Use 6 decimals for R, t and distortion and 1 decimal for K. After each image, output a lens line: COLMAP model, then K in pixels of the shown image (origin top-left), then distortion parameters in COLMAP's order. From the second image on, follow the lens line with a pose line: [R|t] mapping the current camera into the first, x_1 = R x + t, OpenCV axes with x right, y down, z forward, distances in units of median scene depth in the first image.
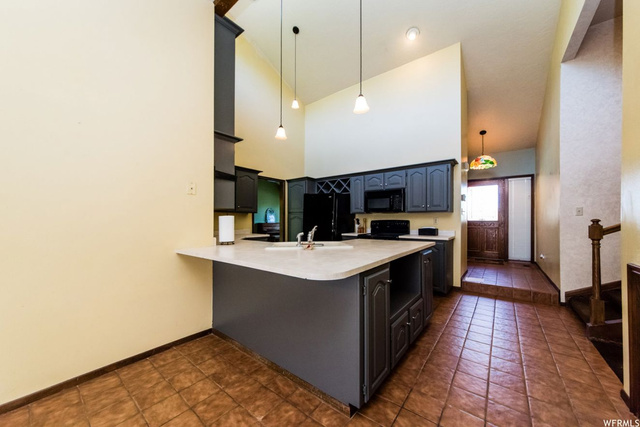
lens RADIAL K [[231.5, 0, 314.6], [0, 231.5, 222.0], [0, 0, 1]] dist [-0.002417, 0.002893]
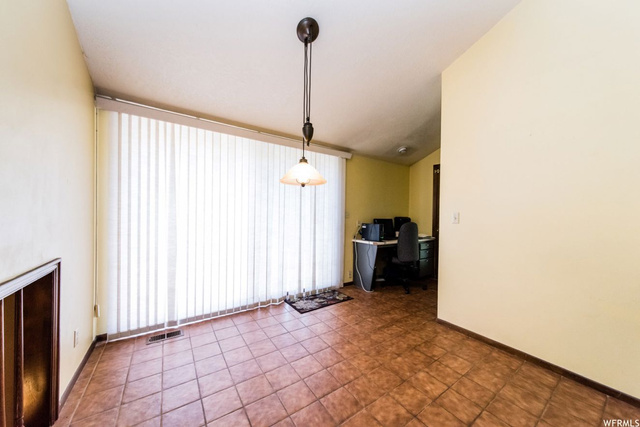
lens RADIAL K [[231.5, 0, 324.7], [0, 231.5, 212.5], [0, 0, 1]] dist [-0.002417, 0.002893]
pose [[-0.271815, -0.003911, -0.962342, 0.151930], [-0.024356, 0.999699, 0.002816, -0.007666], [0.962041, 0.024204, -0.271829, 0.133542]]
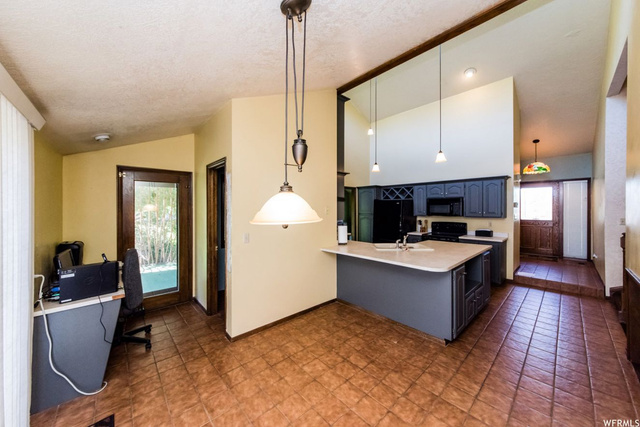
lens RADIAL K [[231.5, 0, 318.7], [0, 231.5, 208.7], [0, 0, 1]] dist [-0.002417, 0.002893]
pose [[0.990237, 0.001734, -0.139384, -0.205944], [-0.002141, 0.999994, -0.002766, -0.084799], [0.139378, 0.003037, 0.990235, -0.337883]]
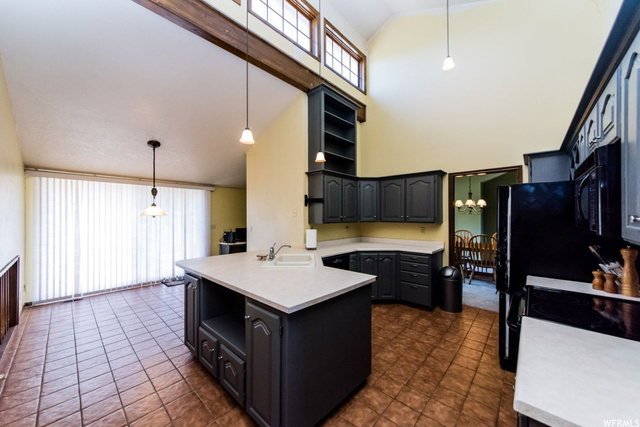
lens RADIAL K [[231.5, 0, 318.1], [0, 231.5, 214.3], [0, 0, 1]] dist [-0.002417, 0.002893]
pose [[-0.049261, -0.010306, -0.998733, 0.662149], [-0.006824, 0.999927, -0.009982, -0.067982], [0.998763, 0.006324, -0.049328, 0.715871]]
